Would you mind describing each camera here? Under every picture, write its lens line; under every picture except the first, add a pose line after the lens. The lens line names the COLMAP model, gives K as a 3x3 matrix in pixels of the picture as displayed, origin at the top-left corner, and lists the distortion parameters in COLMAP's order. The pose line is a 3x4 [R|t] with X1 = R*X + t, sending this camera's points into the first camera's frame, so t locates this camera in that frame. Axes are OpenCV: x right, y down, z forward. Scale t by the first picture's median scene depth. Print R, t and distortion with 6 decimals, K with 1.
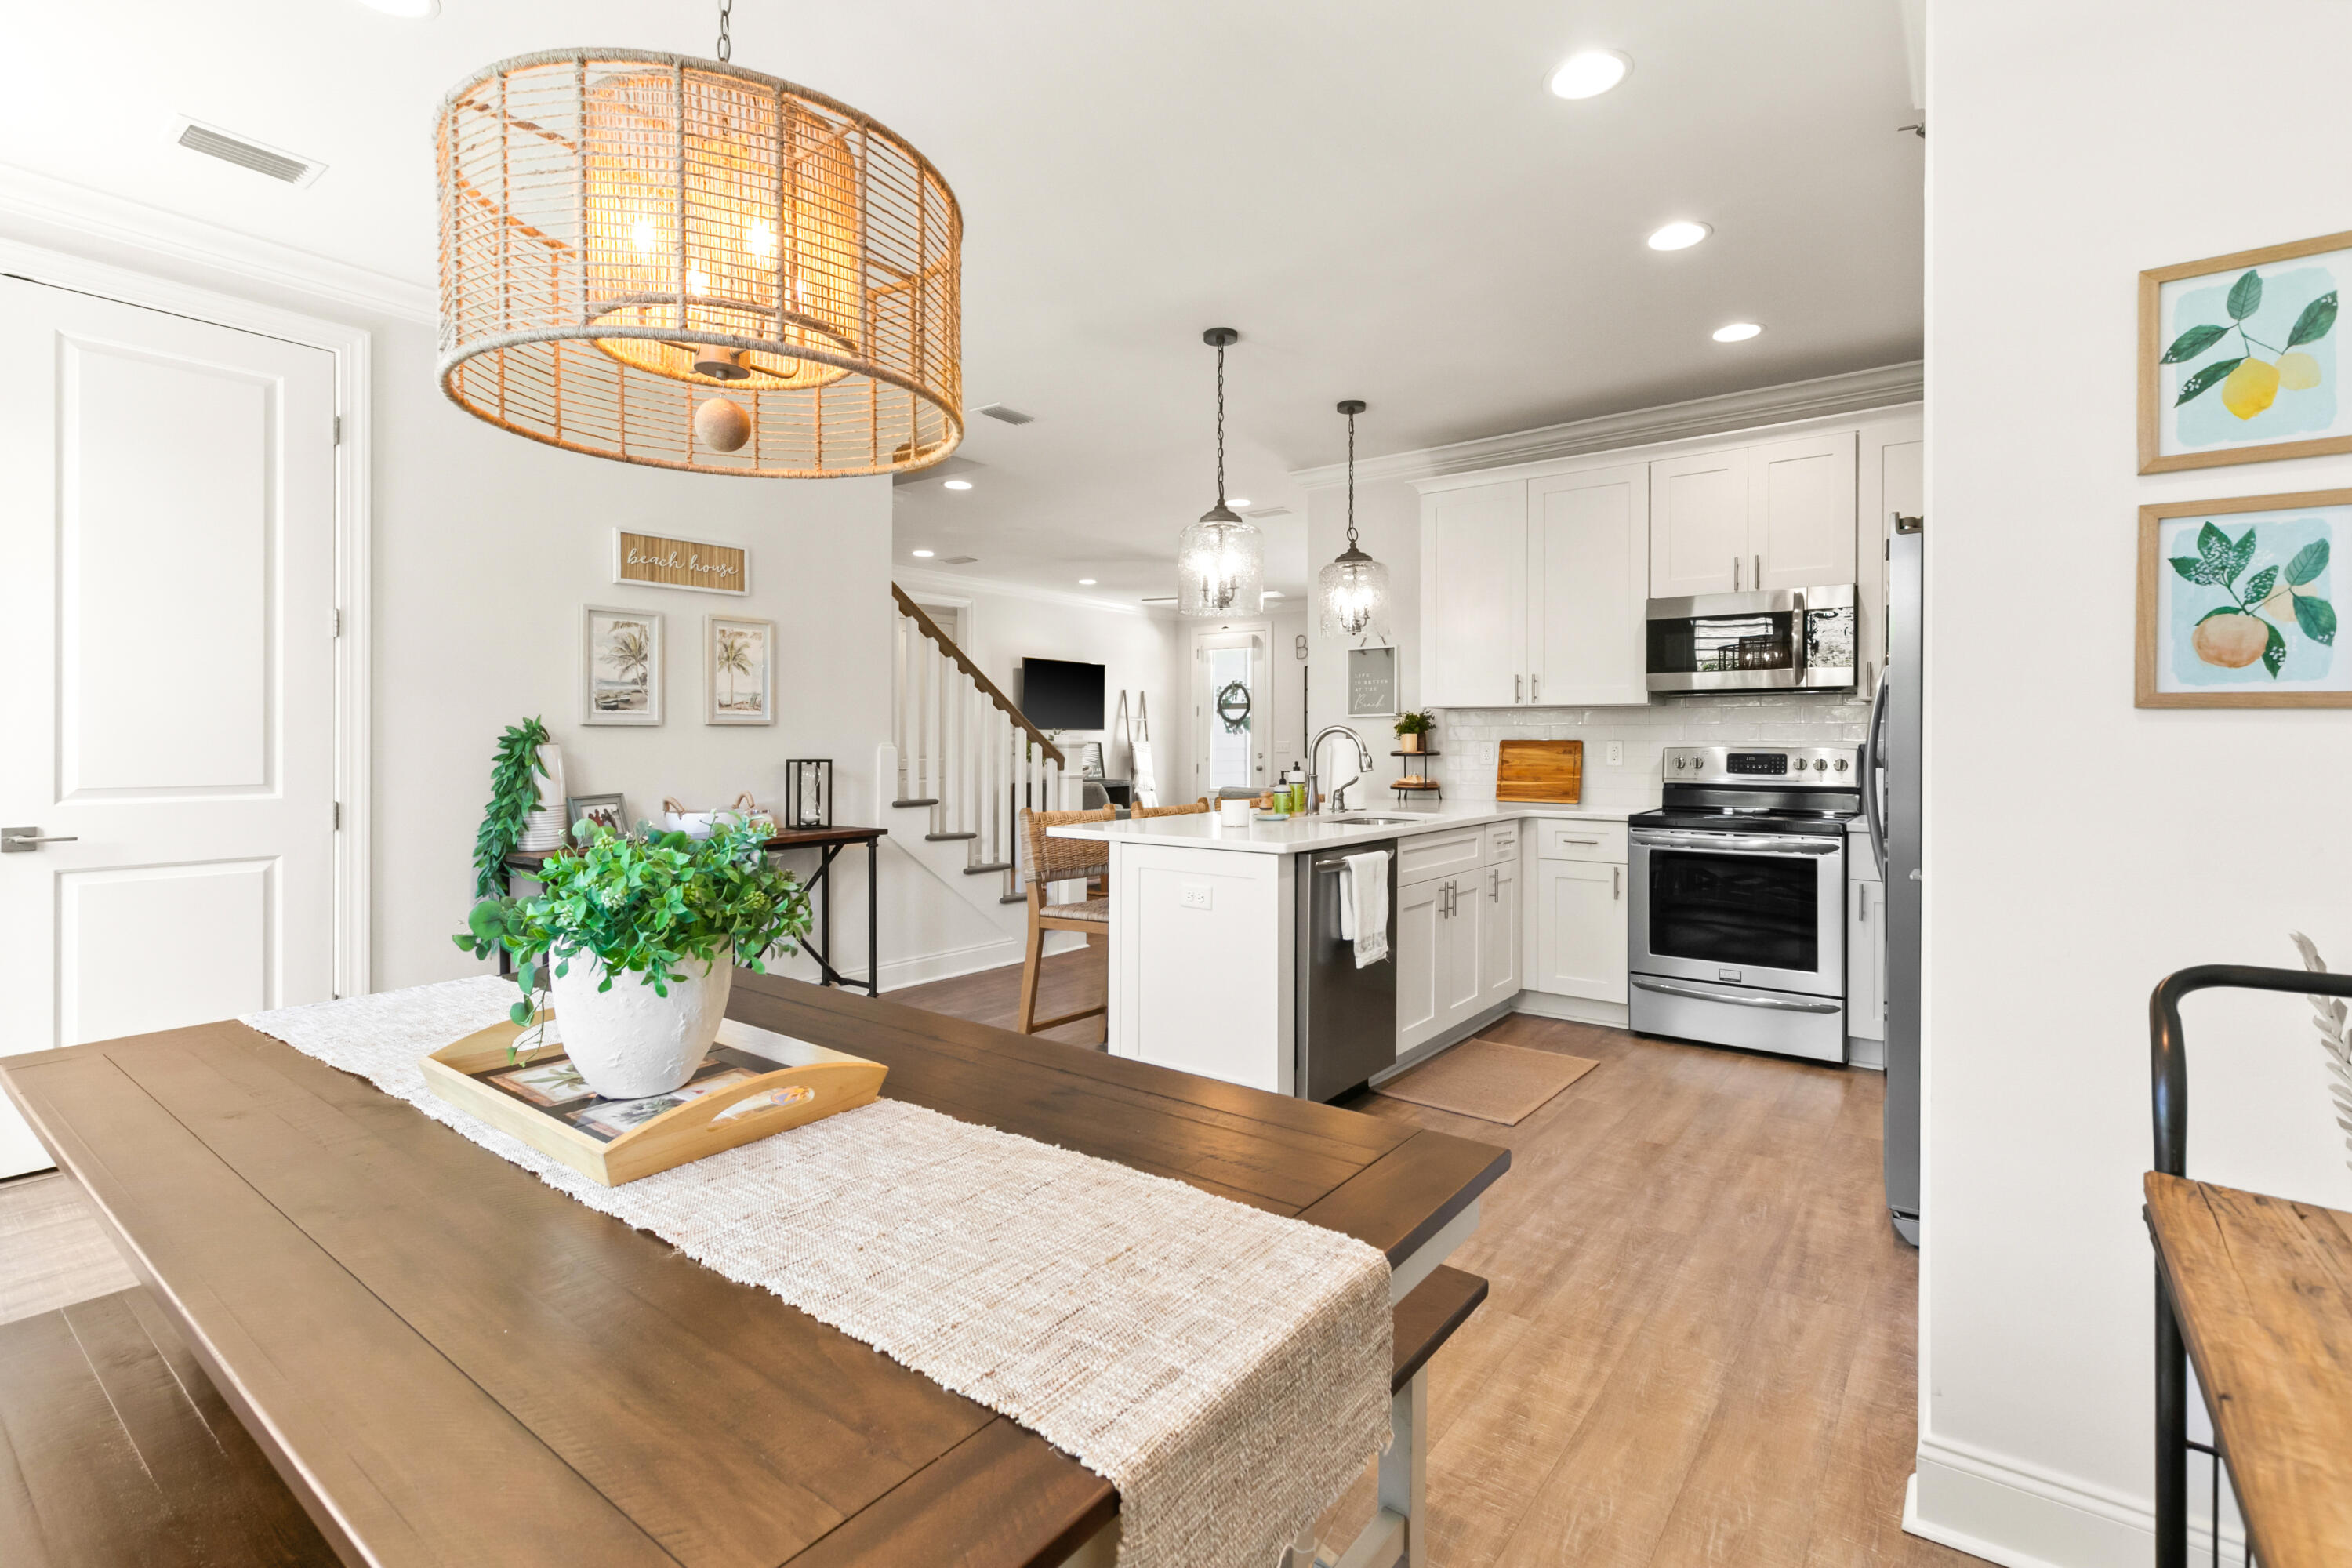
lens RADIAL K [[1068.2, 0, 1178.1], [0, 1068.2, 745.3], [0, 0, 1]] dist [0.002329, 0.000424]
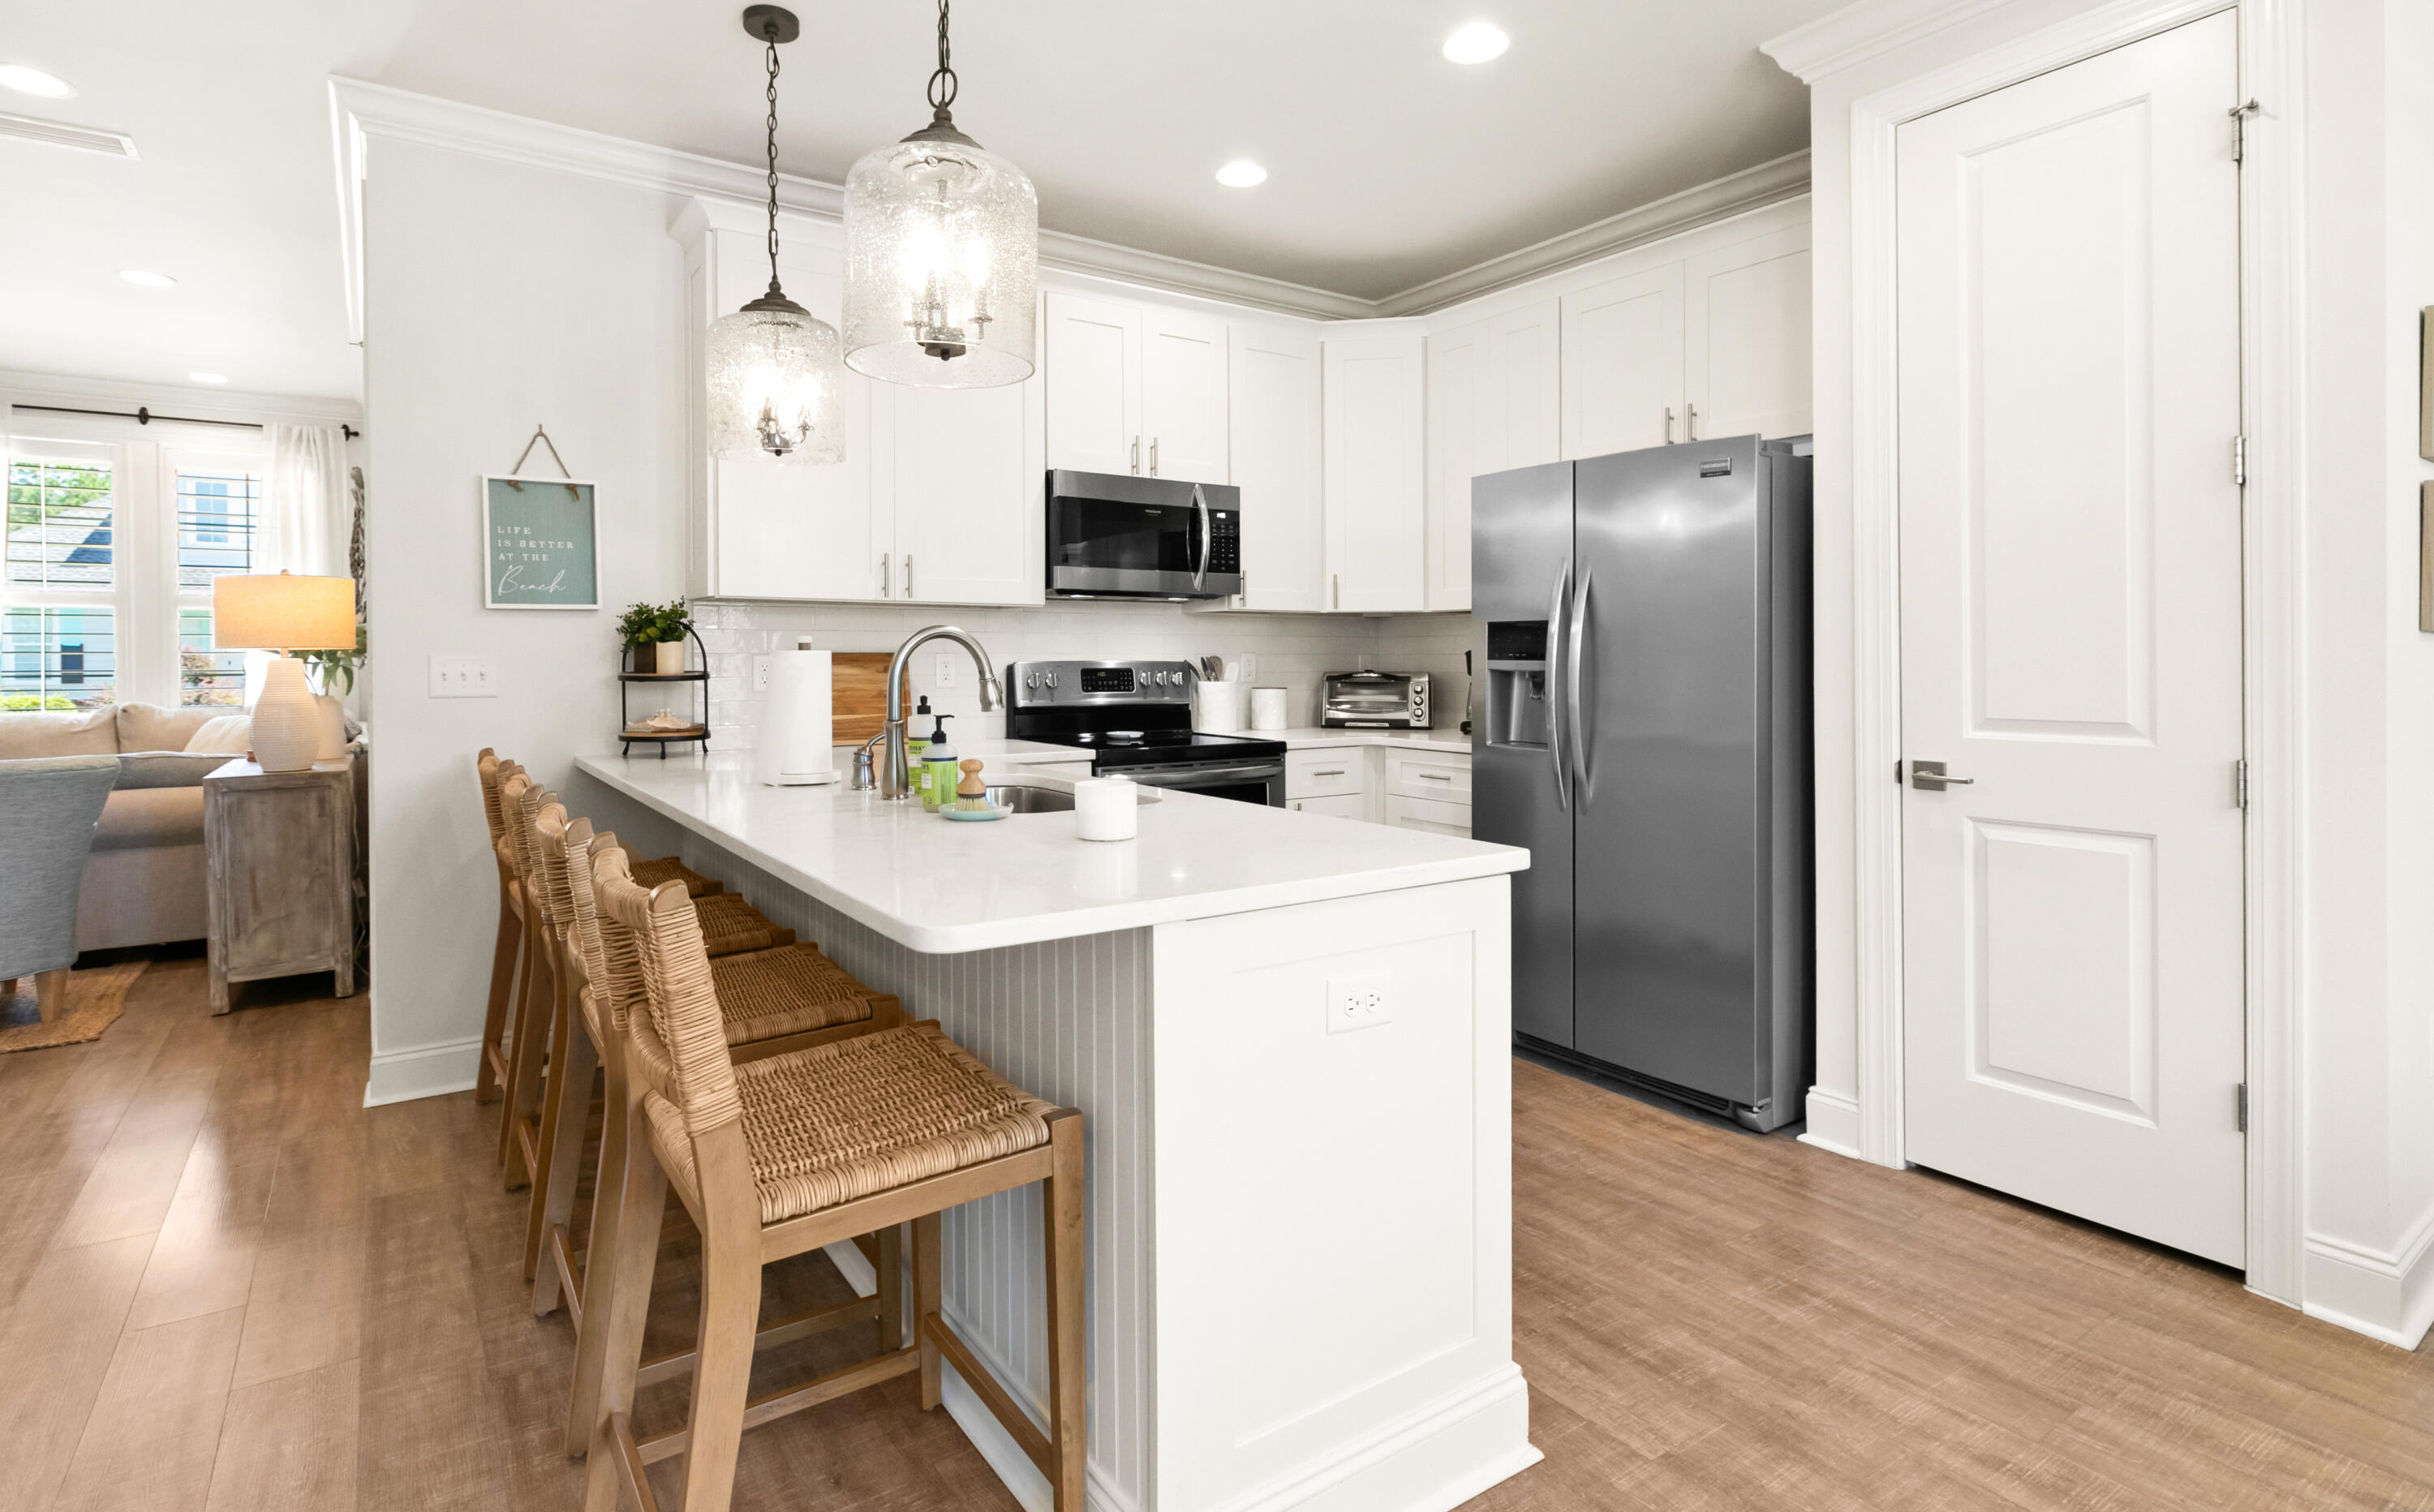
lens RADIAL K [[1183.6, 0, 1106.6], [0, 1183.6, 683.7], [0, 0, 1]] dist [-0.000745, -0.000894]
pose [[0.352018, -0.026505, 0.935618, -0.358044], [0.005572, 0.999641, 0.026222, -0.004640], [-0.935977, -0.004017, 0.352039, 0.694653]]
